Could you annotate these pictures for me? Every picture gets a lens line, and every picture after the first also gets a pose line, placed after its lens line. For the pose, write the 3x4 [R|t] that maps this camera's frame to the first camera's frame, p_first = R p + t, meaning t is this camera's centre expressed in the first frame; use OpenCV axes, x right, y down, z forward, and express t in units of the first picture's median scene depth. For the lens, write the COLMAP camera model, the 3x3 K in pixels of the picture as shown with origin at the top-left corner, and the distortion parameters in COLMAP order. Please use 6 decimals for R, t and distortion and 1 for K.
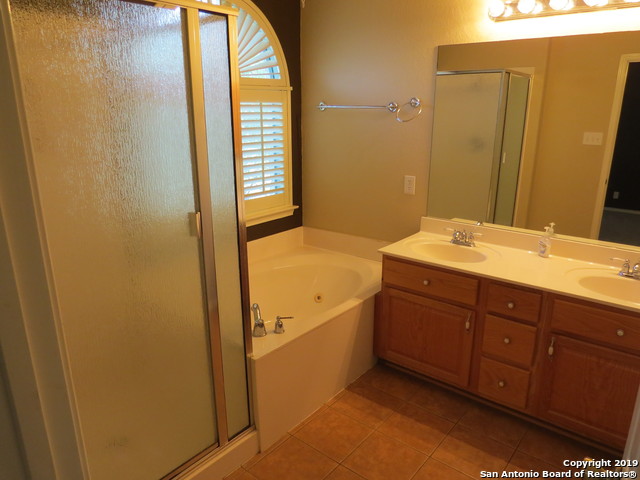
lens RADIAL K [[450.3, 0, 320.0], [0, 450.3, 240.0], [0, 0, 1]] dist [-0.038323, -0.003877]
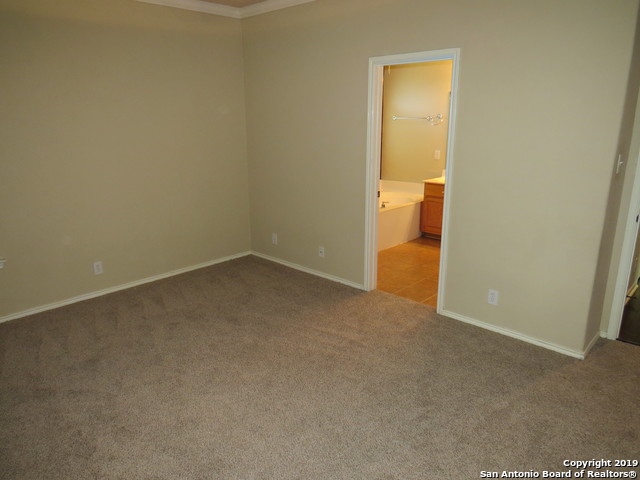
lens RADIAL K [[450.3, 0, 320.0], [0, 450.3, 240.0], [0, 0, 1]] dist [-0.038323, -0.003877]
pose [[0.997628, 0.013541, -0.067492, -0.228867], [-0.014236, 0.999850, -0.009822, 0.345747], [0.067349, 0.010759, 0.997671, -1.285112]]
